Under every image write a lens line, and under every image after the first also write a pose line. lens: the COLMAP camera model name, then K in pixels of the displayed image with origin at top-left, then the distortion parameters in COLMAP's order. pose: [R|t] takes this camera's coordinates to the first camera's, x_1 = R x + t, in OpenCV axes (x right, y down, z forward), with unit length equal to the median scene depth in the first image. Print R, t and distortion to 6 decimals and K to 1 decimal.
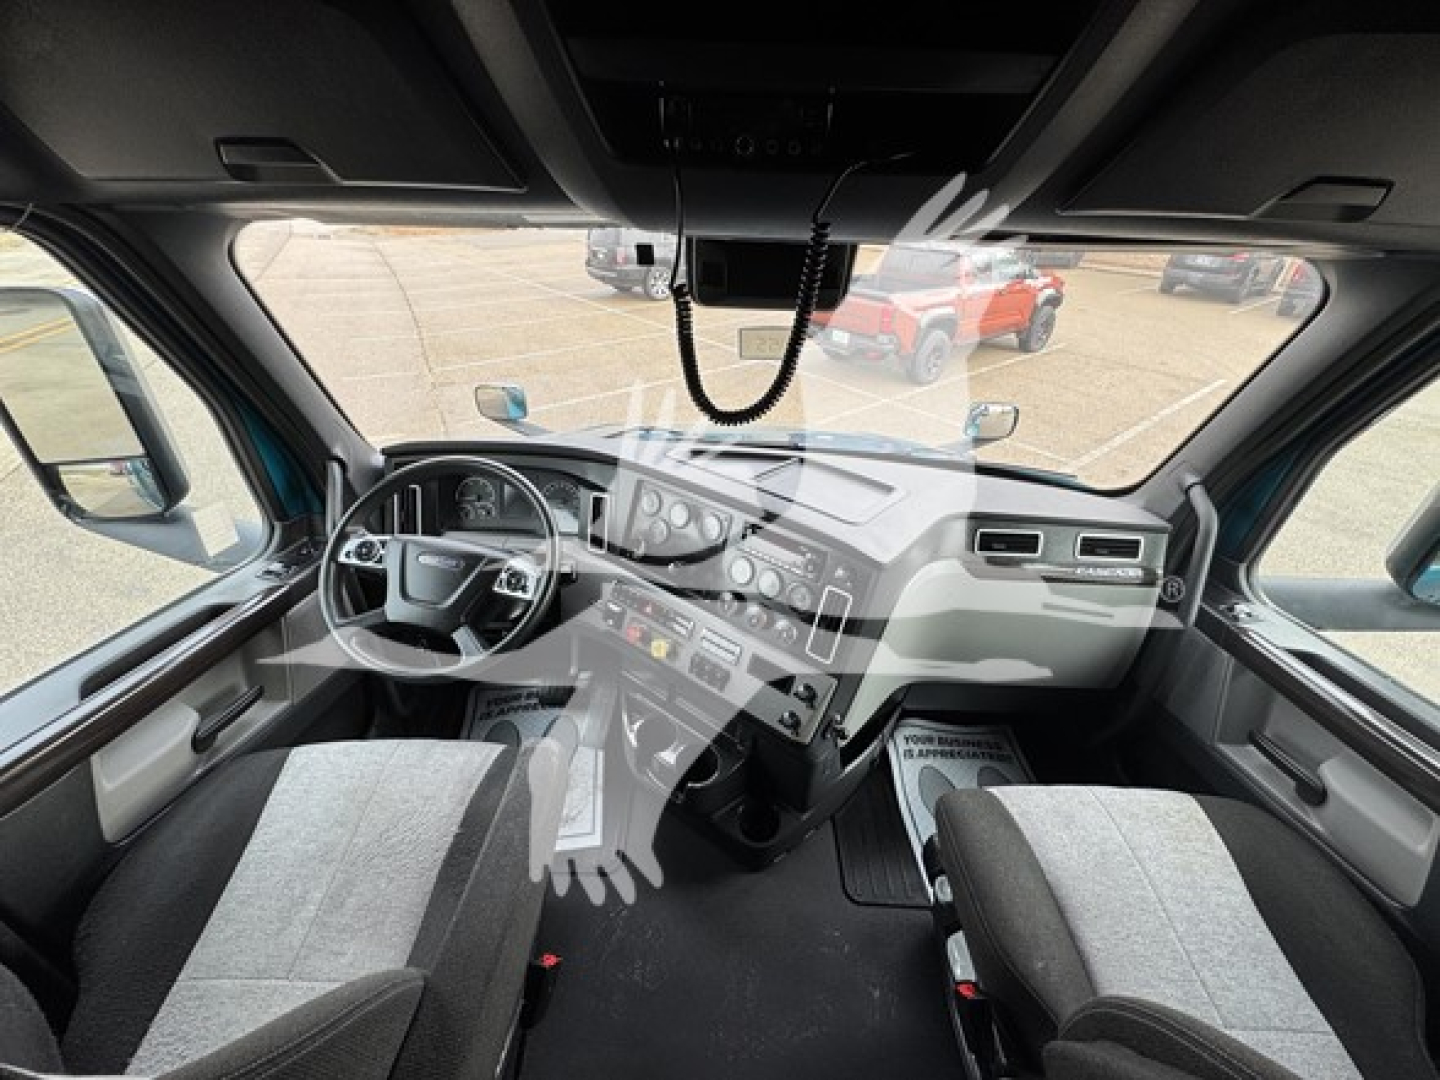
lens RADIAL K [[586.8, 0, 721.6], [0, 586.8, 535.4], [0, 0, 1]] dist [0.002741, 0.000125]
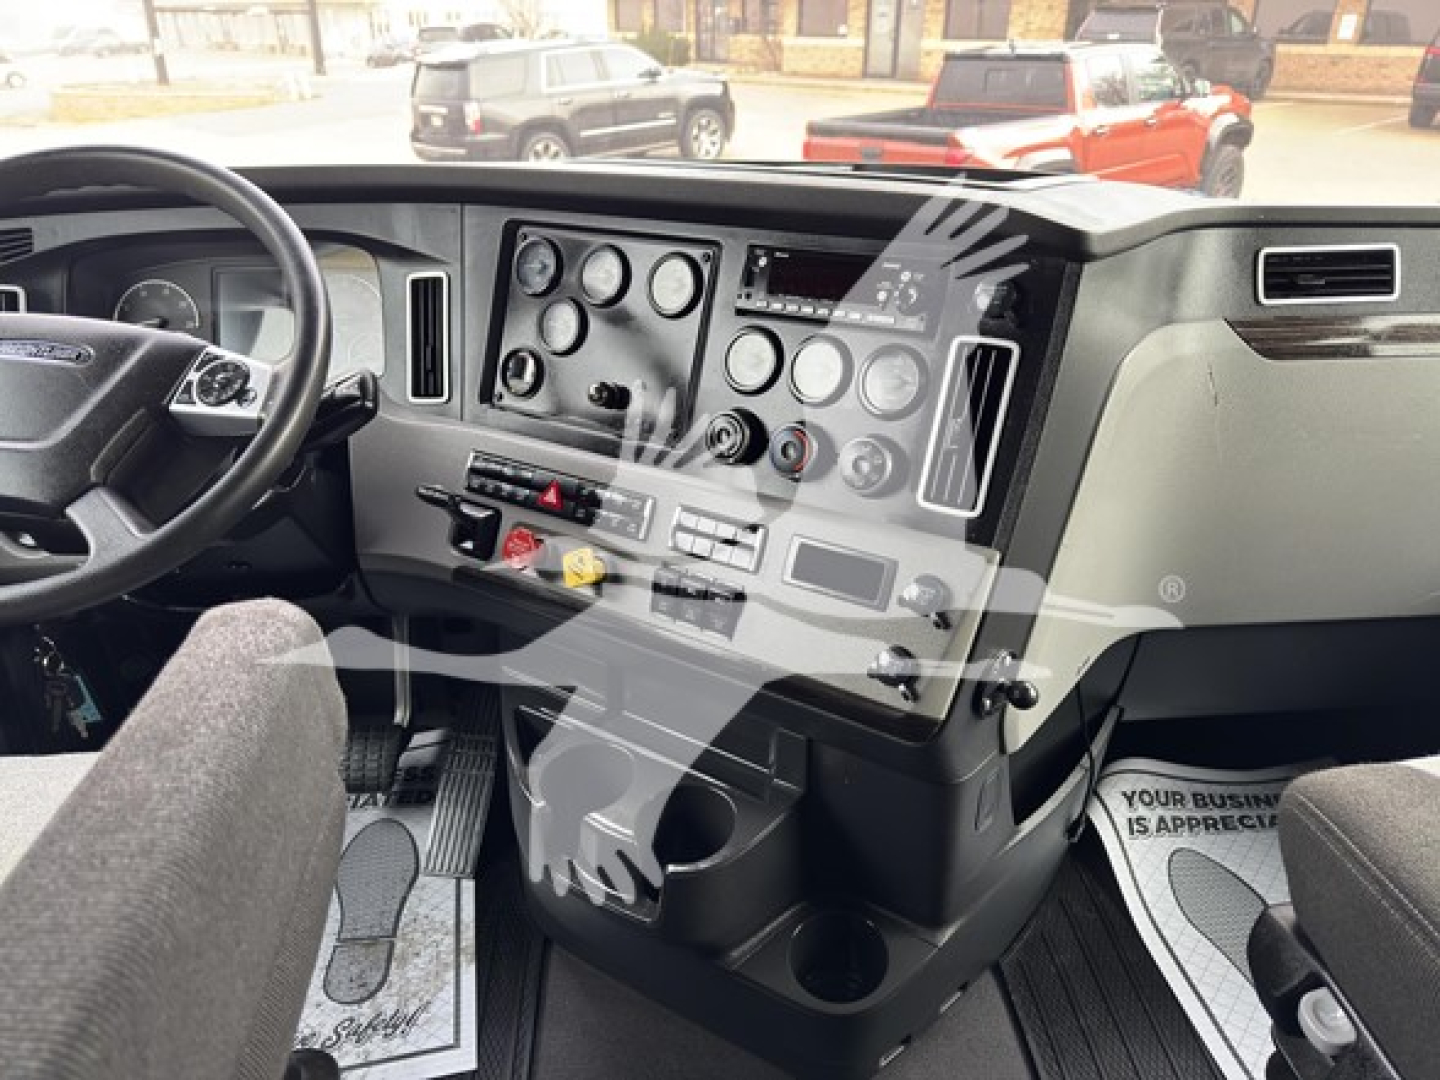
lens RADIAL K [[1048.3, 0, 720.0], [0, 1048.3, 540.0], [0, 0, 1]] dist [0.013991, -0.006144]
pose [[0.996251, -0.078872, 0.035542, -0.023418], [0.081463, 0.993574, -0.078575, 0.208898], [-0.029116, 0.081176, 0.996274, 0.186795]]
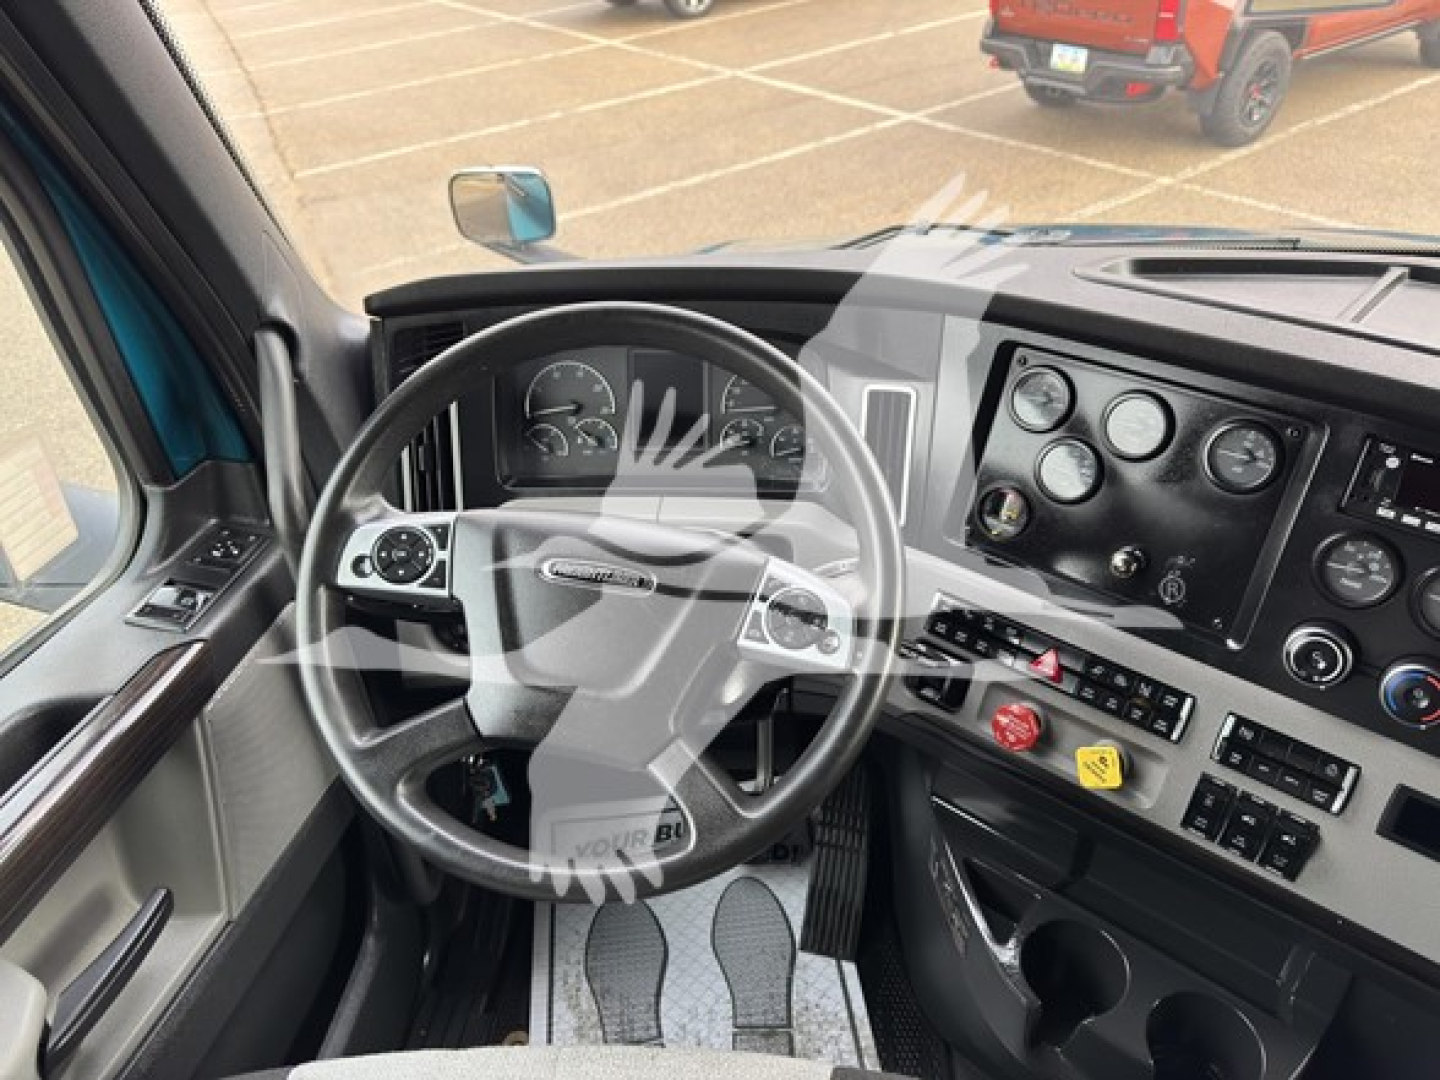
lens RADIAL K [[1048.3, 0, 720.0], [0, 1048.3, 540.0], [0, 0, 1]] dist [0.013991, -0.006144]
pose [[0.996703, -0.035984, -0.072725, -0.262898], [0.041347, 0.996428, 0.073633, -0.019781], [0.069816, -0.076397, 0.994630, 0.247259]]
